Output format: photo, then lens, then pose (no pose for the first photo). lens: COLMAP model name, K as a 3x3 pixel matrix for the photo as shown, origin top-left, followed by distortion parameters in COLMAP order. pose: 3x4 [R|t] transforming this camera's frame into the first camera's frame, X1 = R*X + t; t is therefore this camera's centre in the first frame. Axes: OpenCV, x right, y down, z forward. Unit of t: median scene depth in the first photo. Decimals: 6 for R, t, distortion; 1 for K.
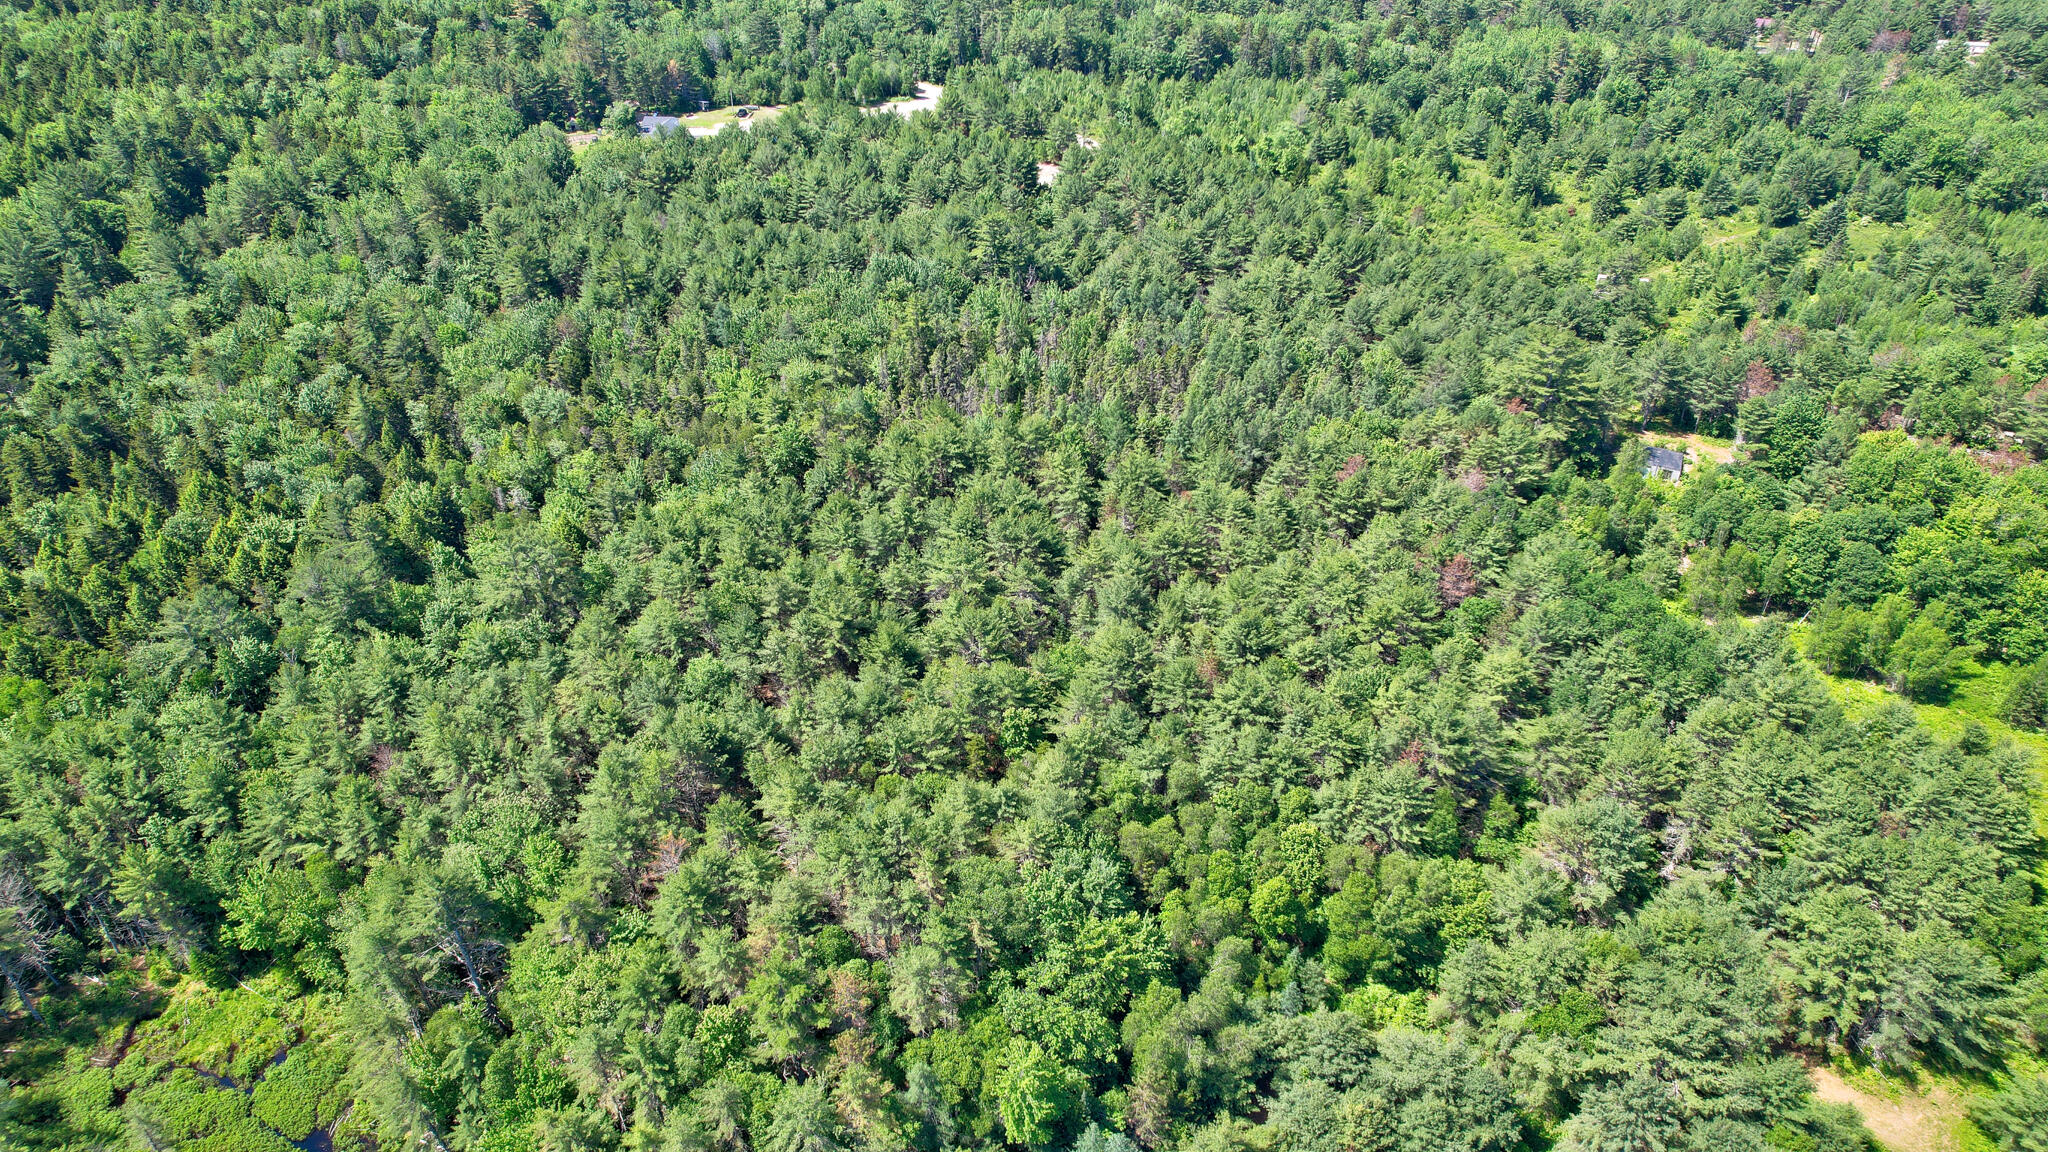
lens RADIAL K [[1318.7, 0, 1029.9], [0, 1318.7, 570.8], [0, 0, 1]] dist [-0.082565, 0.078393]
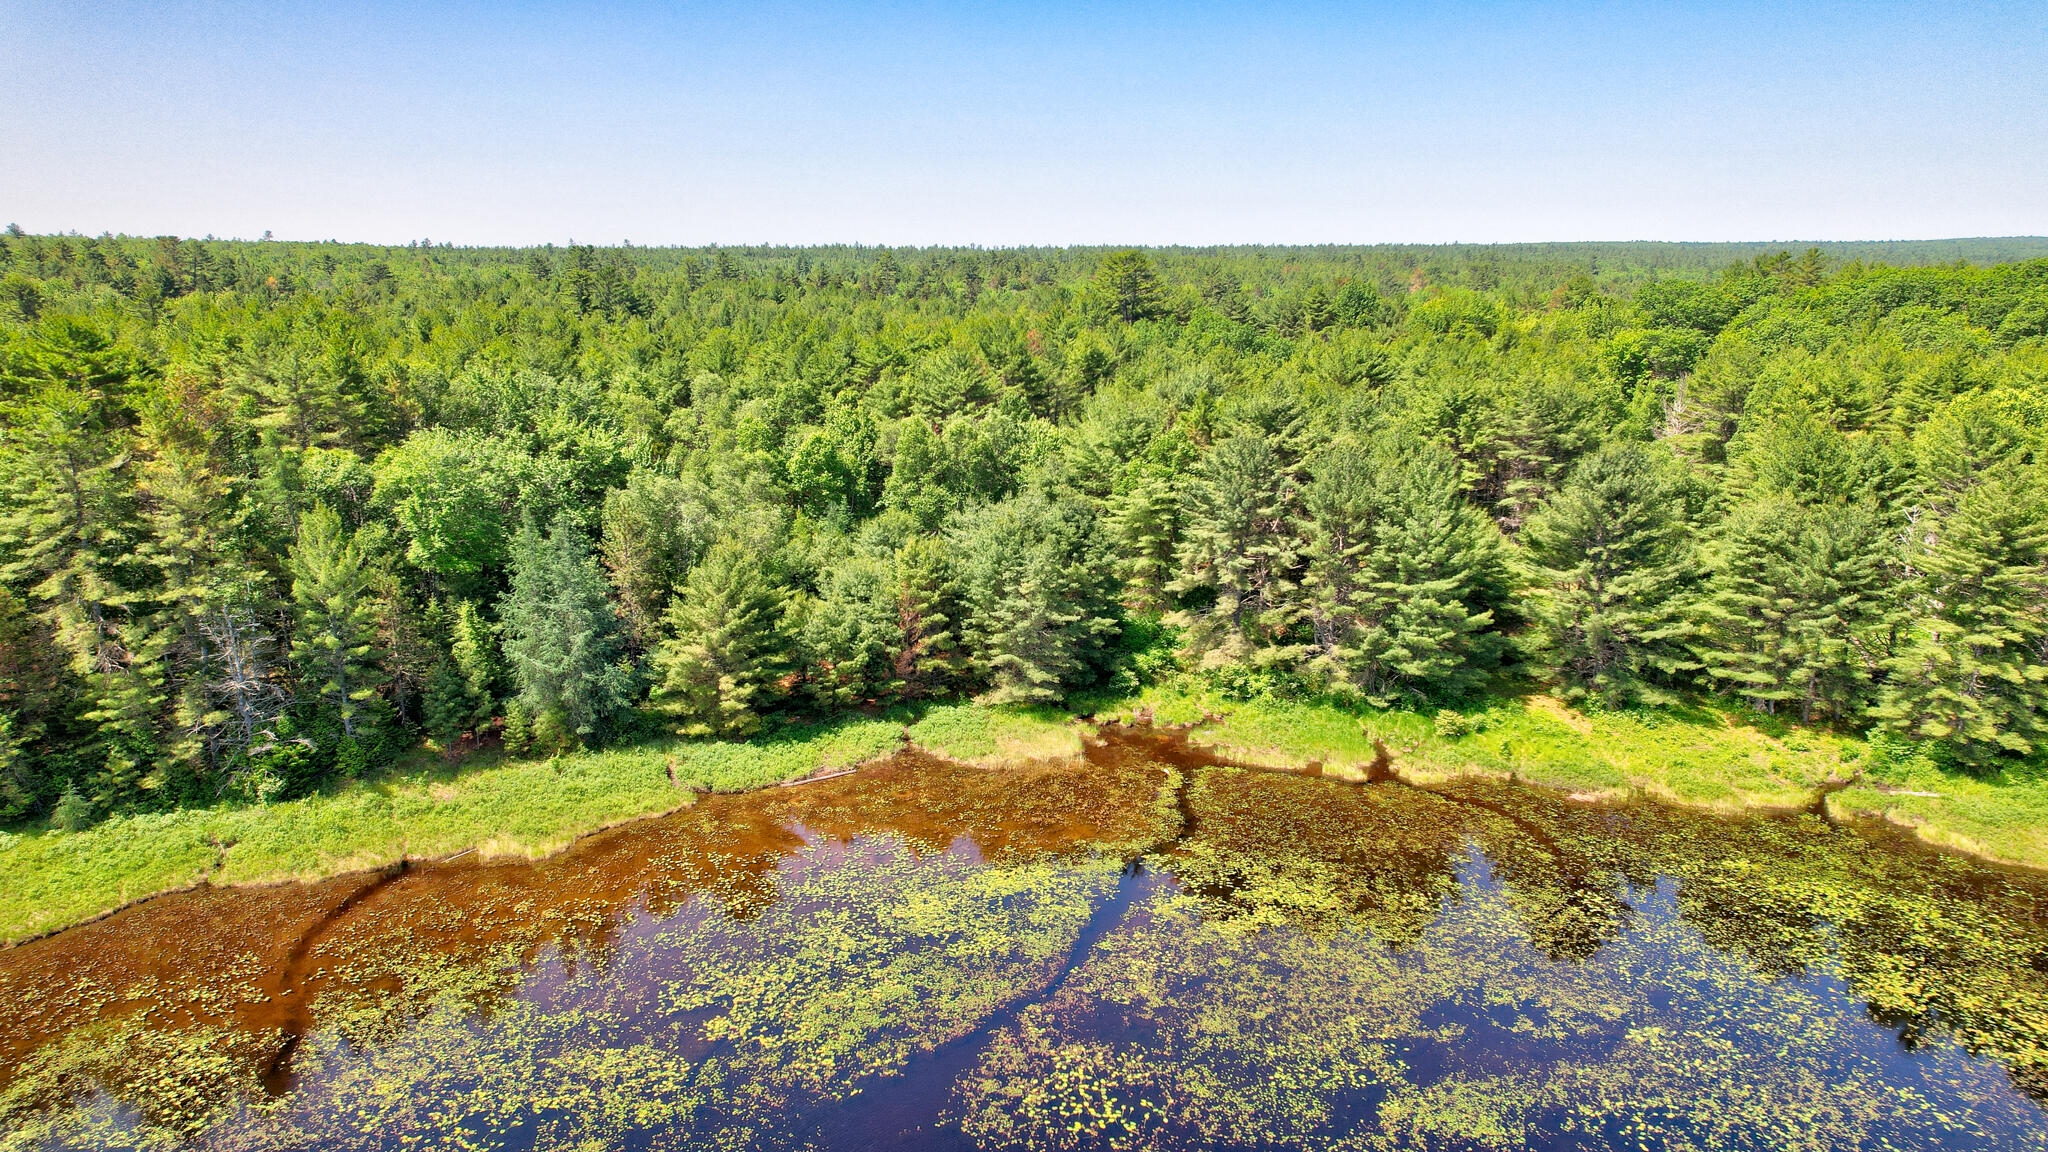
lens RADIAL K [[1318.7, 0, 1029.9], [0, 1318.7, 570.8], [0, 0, 1]] dist [-0.082565, 0.078393]
pose [[0.971278, -0.057595, 0.230874, 0.080413], [0.136038, 0.930466, -0.340187, 0.398156], [-0.195227, 0.361824, 0.911576, 0.161024]]
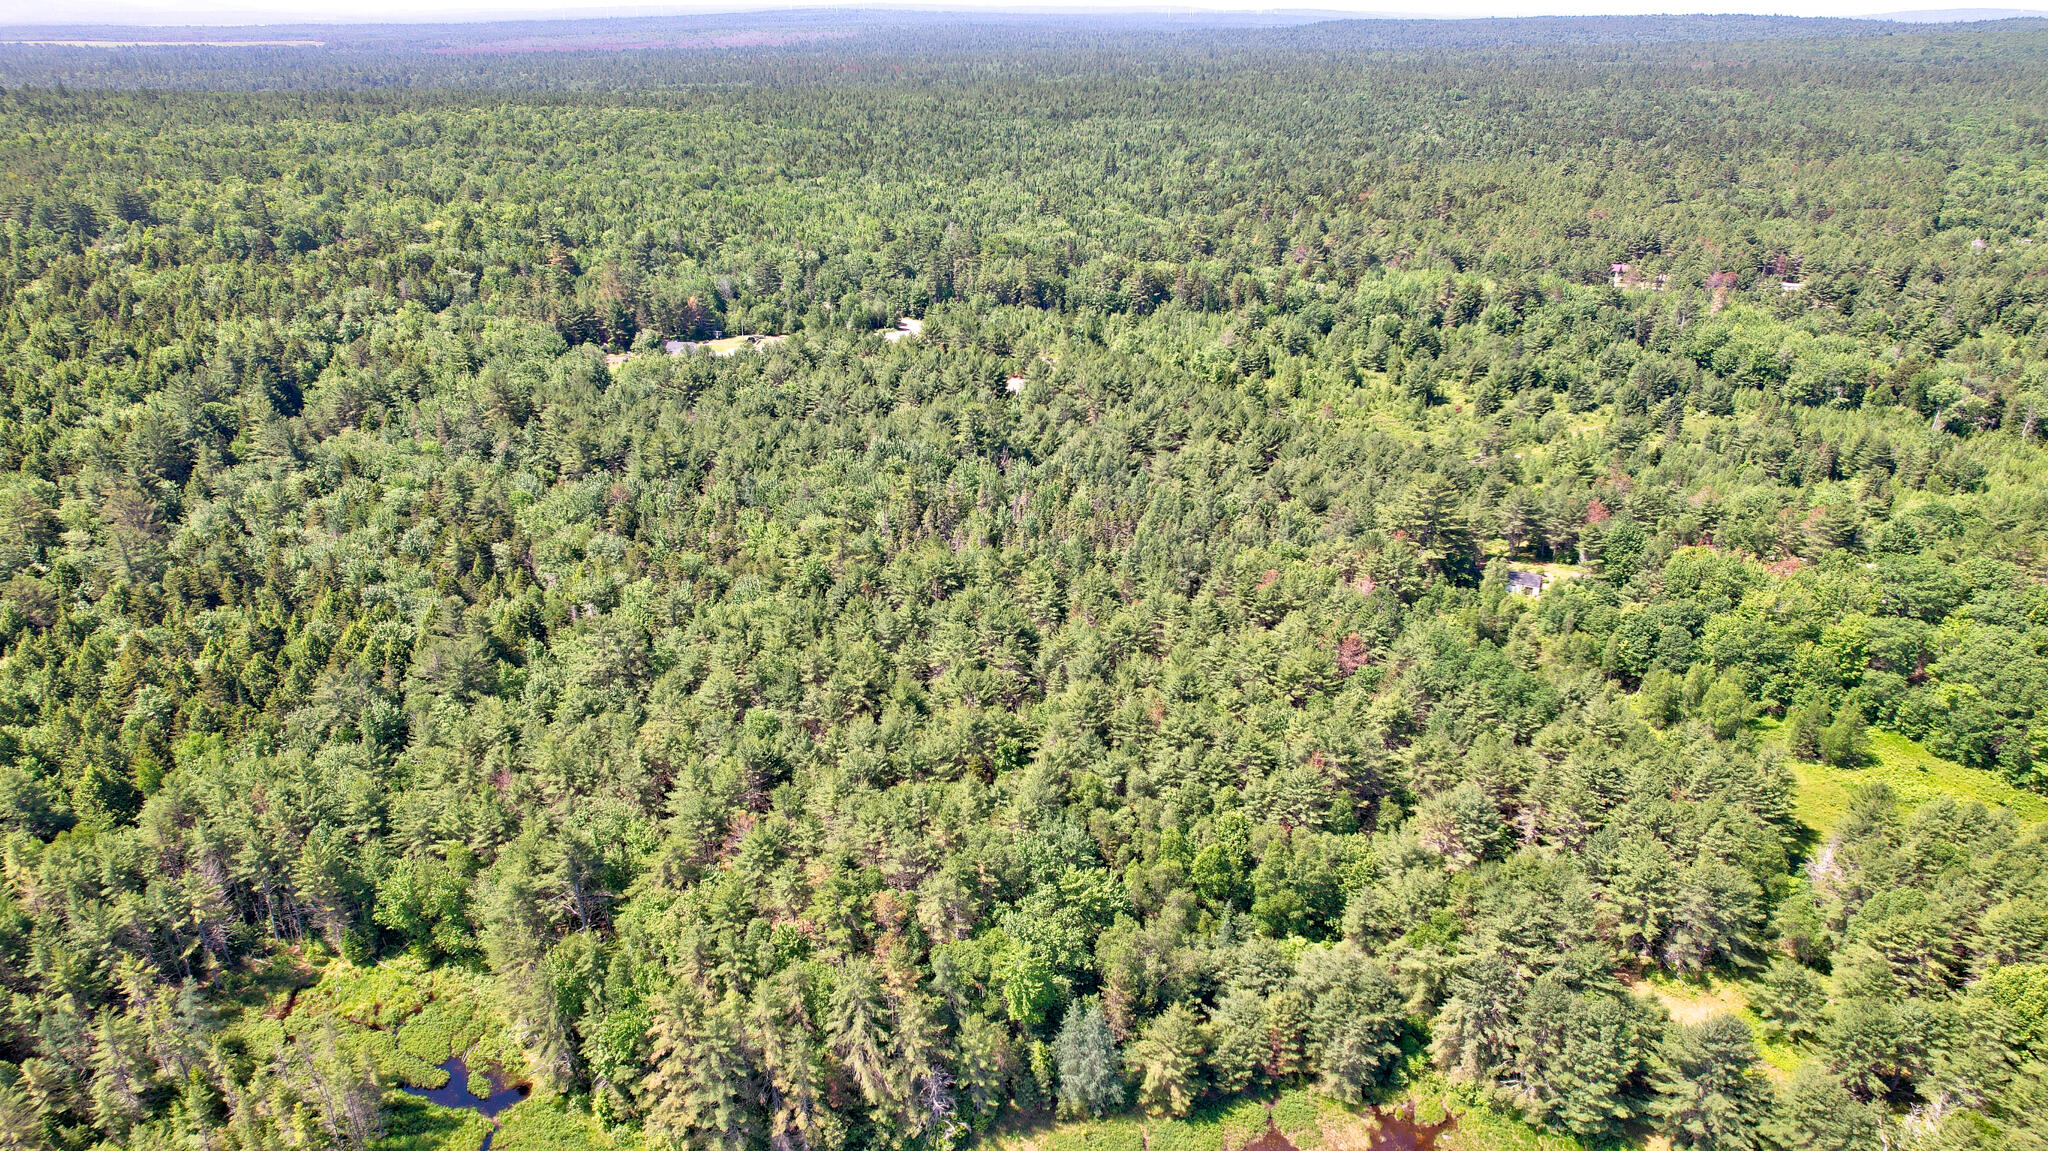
lens RADIAL K [[1302.8, 0, 1035.6], [0, 1302.8, 571.2], [0, 0, 1]] dist [-0.072599, 0.062270]
pose [[0.999331, -0.013592, 0.033953, -0.016016], [0.019682, 0.982347, -0.186031, 0.130228], [-0.030825, 0.186575, 0.981957, -0.192681]]
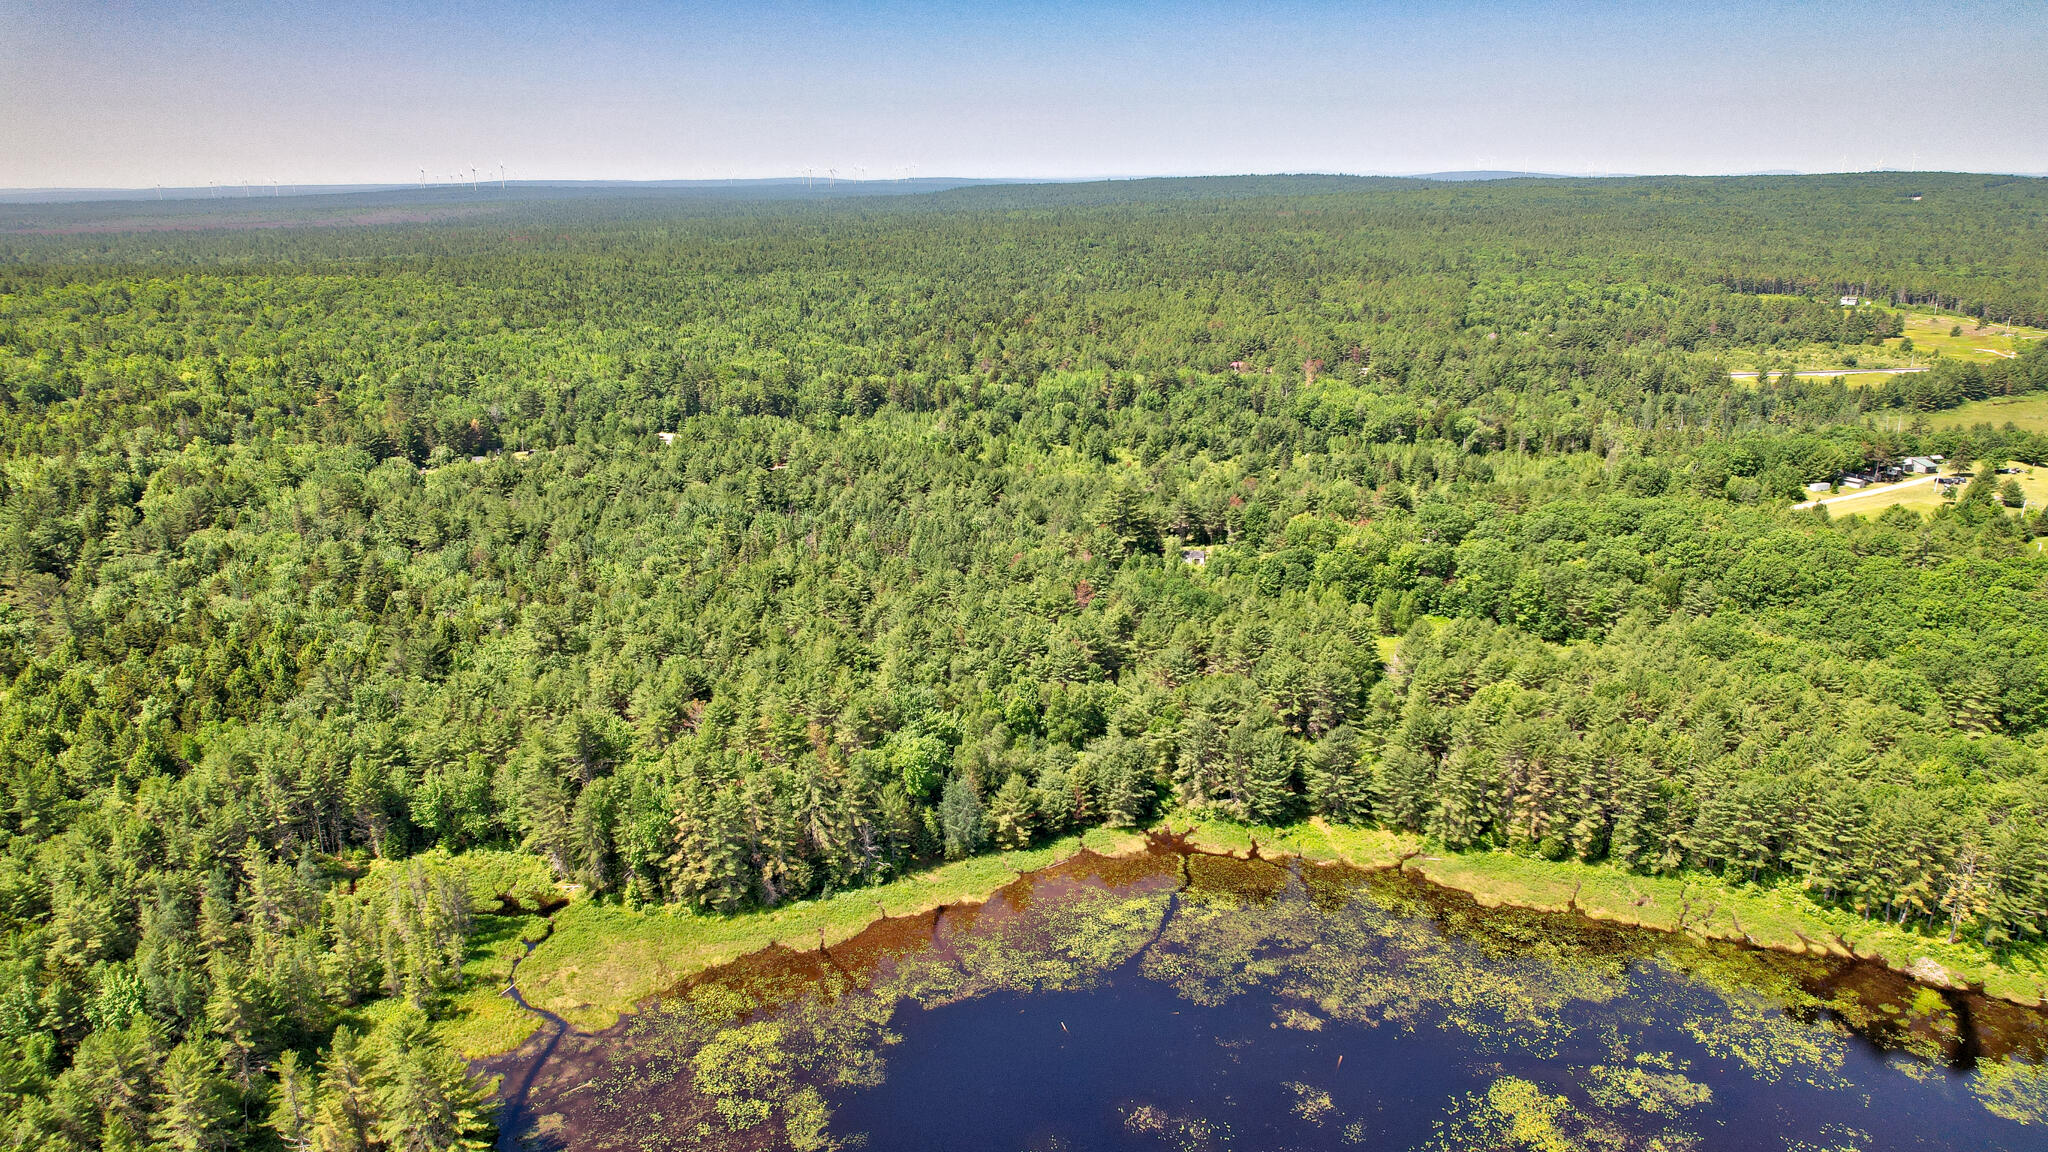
lens RADIAL K [[1278.1, 0, 1031.5], [0, 1278.1, 579.7], [0, 0, 1]] dist [-0.061405, 0.052738]
pose [[0.956543, -0.097758, 0.274717, -0.183991], [0.173212, 0.948387, -0.265629, 0.368461], [-0.234571, 0.301670, 0.924106, -0.502358]]
